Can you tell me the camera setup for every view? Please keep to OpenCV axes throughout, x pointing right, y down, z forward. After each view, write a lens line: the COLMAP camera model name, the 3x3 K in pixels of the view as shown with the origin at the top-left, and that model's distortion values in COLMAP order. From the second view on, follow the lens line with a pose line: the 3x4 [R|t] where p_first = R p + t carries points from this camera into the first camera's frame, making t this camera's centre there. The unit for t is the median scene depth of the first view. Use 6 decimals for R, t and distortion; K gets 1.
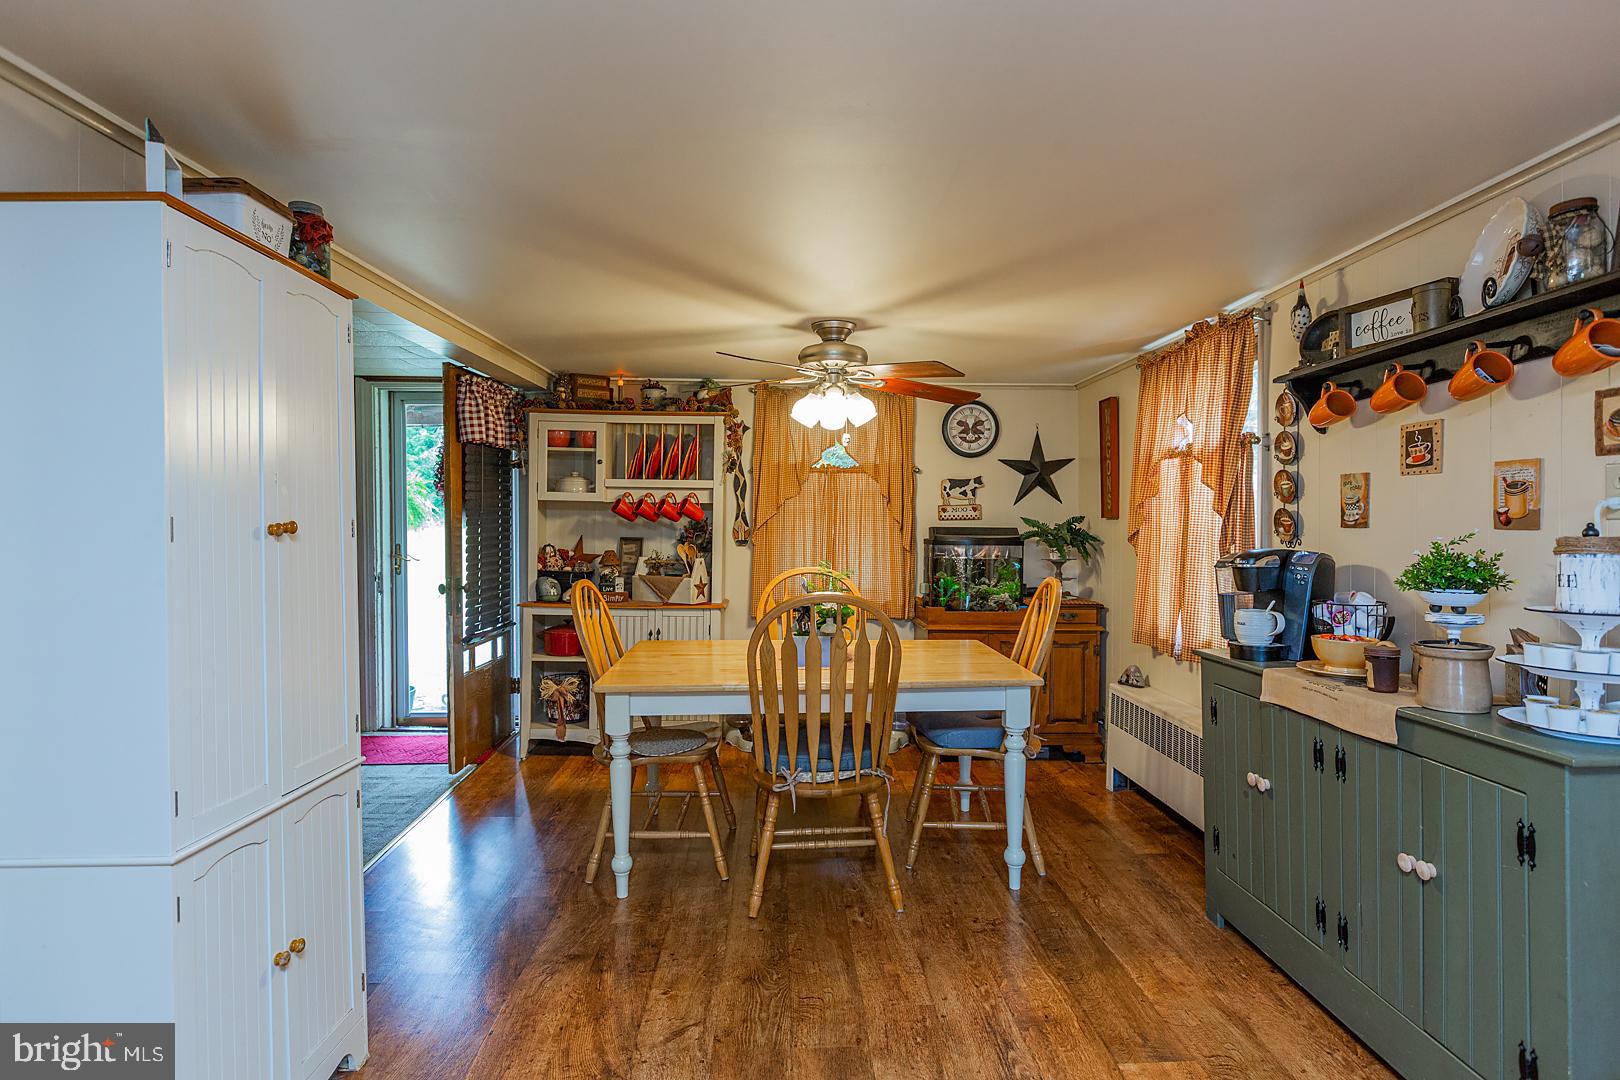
lens RADIAL K [[798.8, 0, 810.4], [0, 798.8, 533.8], [0, 0, 1]] dist [-0.001034, -0.000840]
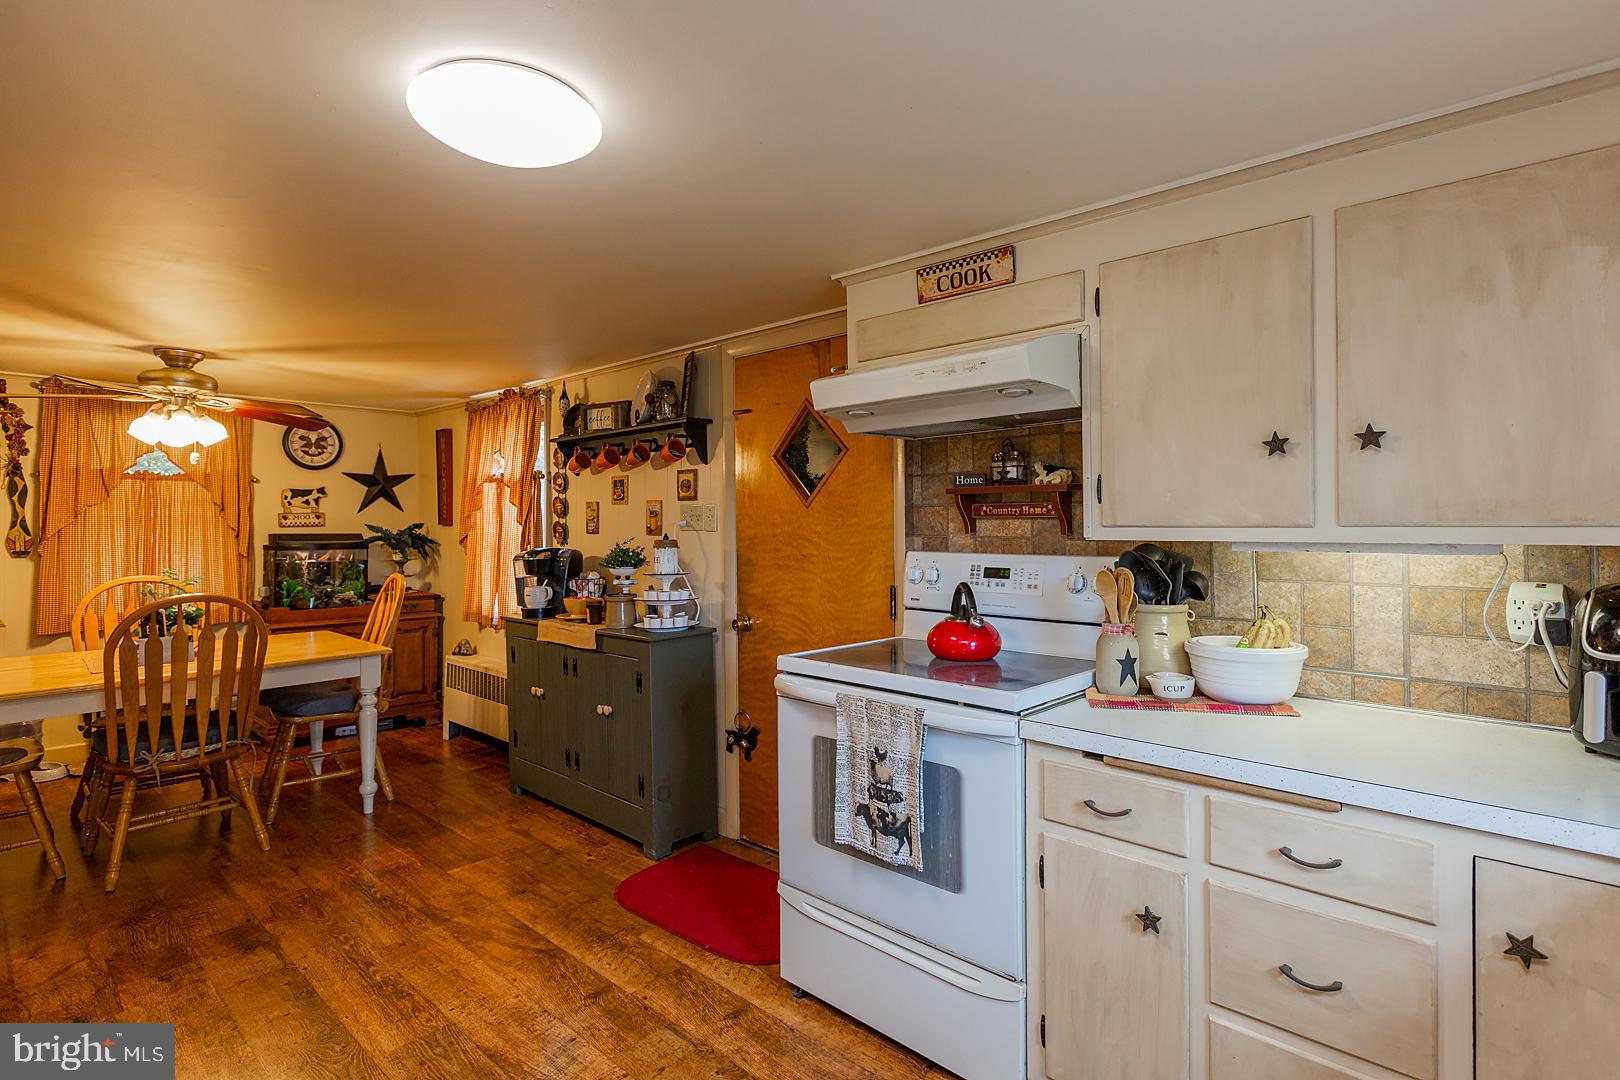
lens RADIAL K [[813.5, 0, 833.3], [0, 813.5, 518.0], [0, 0, 1]] dist [-0.001776, -0.000916]
pose [[0.700031, -0.000746, 0.714112, -0.114822], [0.012365, 0.999862, -0.011076, -0.009671], [-0.714005, 0.016583, 0.699944, -0.343588]]
